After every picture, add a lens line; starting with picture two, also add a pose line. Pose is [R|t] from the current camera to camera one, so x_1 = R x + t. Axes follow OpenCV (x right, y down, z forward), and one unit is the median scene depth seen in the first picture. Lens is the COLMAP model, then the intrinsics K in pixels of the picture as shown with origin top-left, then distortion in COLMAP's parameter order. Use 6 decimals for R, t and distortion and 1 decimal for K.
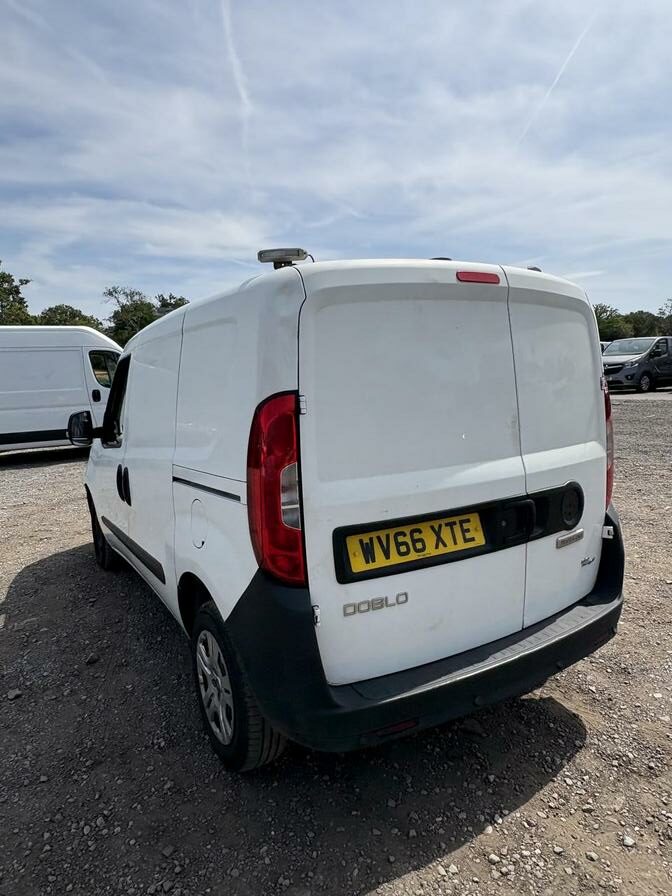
lens RADIAL K [[586.2, 0, 342.8], [0, 586.2, 436.0], [0, 0, 1]] dist [0.001488, 0.001544]
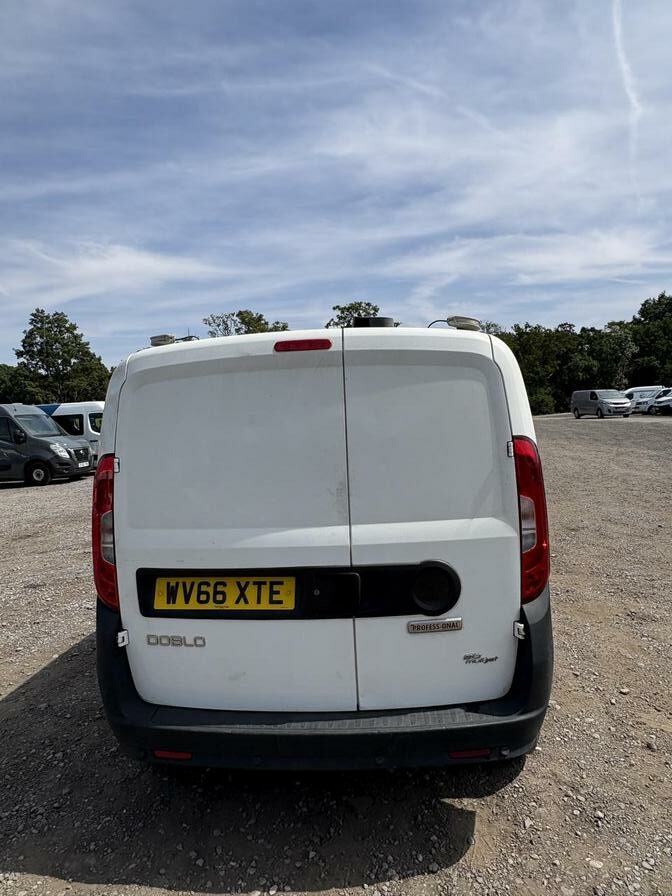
lens RADIAL K [[586.2, 0, 340.4], [0, 586.2, 441.5], [0, 0, 1]] dist [0.001488, 0.001544]
pose [[0.811295, 0.028993, -0.583918, 0.858972], [-0.049832, 0.998564, -0.019656, -0.084260], [0.582510, 0.045044, 0.811575, 0.213795]]
